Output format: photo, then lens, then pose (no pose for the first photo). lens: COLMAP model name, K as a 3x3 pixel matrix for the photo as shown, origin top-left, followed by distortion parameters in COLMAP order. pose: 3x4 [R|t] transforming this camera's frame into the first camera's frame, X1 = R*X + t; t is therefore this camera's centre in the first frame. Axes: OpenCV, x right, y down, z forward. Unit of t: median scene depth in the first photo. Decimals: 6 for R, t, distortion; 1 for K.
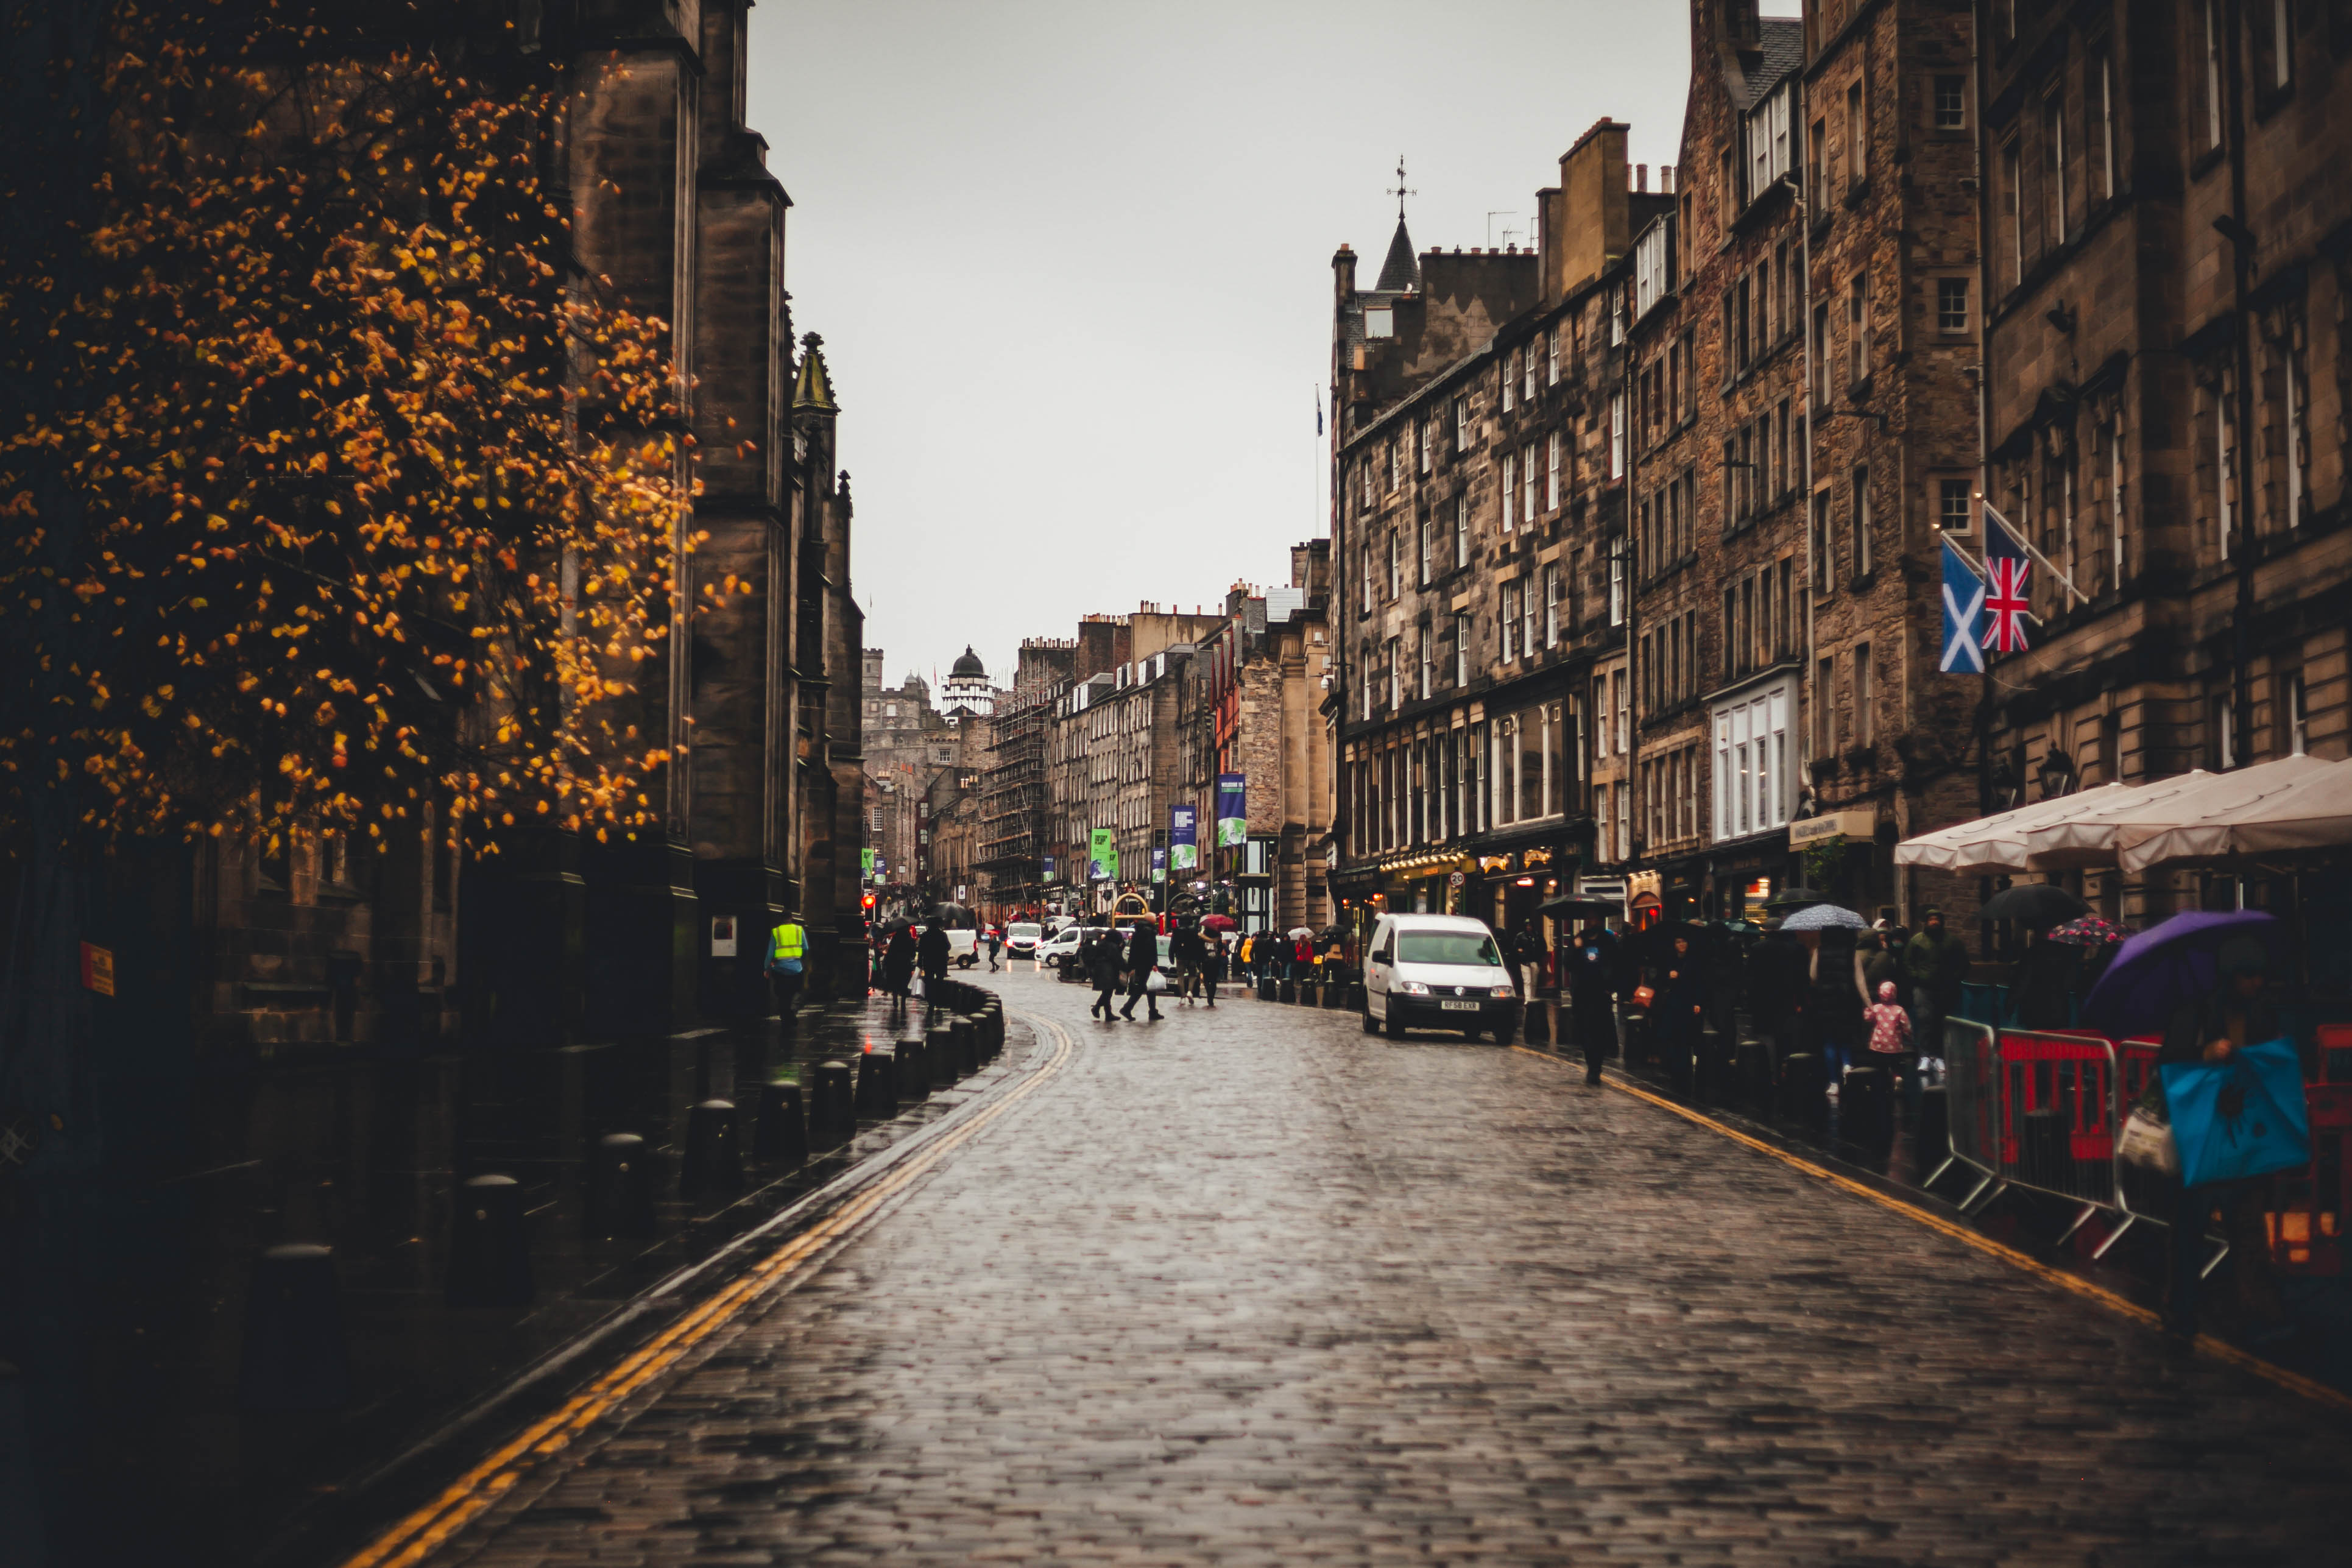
lens RADIAL K [[3257.9, 0, 1176.0], [0, 3257.9, 784.0], [0, 0, 1]] dist [-0.108062, 0.002264]
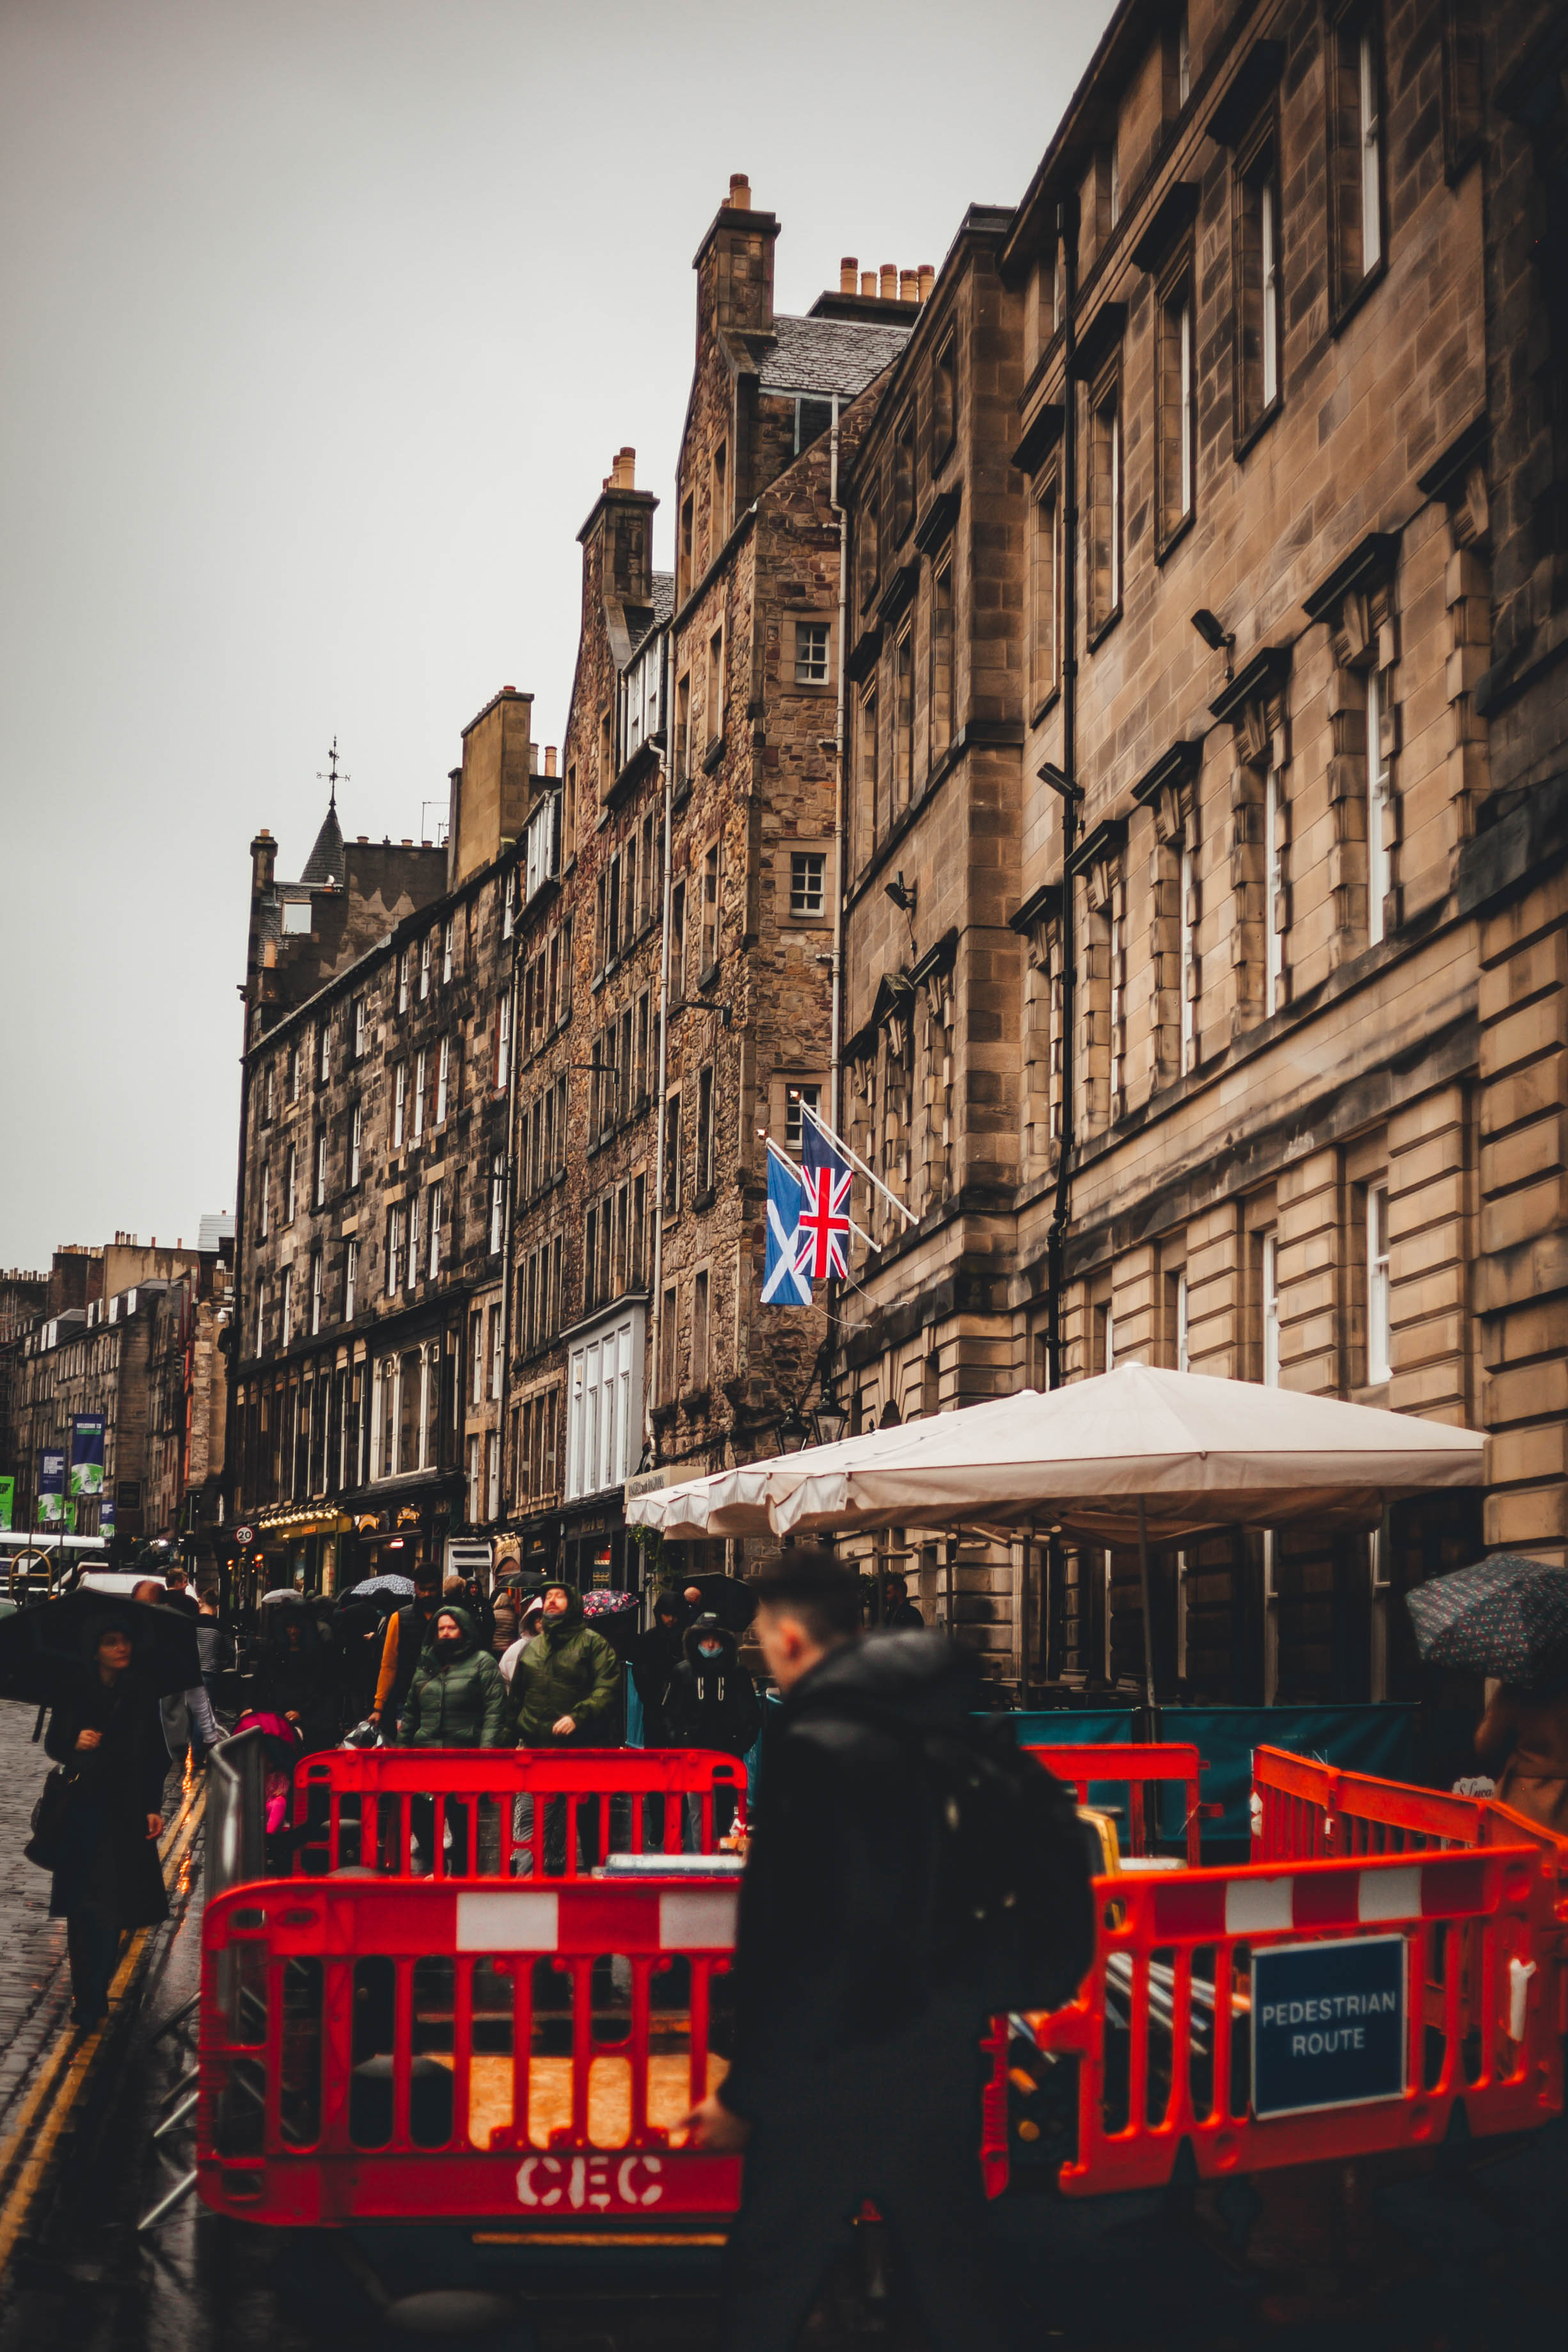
lens RADIAL K [[3420.7, 0, 784.0], [0, 3420.7, 1176.0], [0, 0, 1]] dist [-0.105499, 0.004372]
pose [[0.986578, 0.036170, 0.159233, 0.082235], [-0.023551, 0.996482, -0.080434, 0.003751], [-0.161582, 0.075604, 0.983959, 0.093378]]
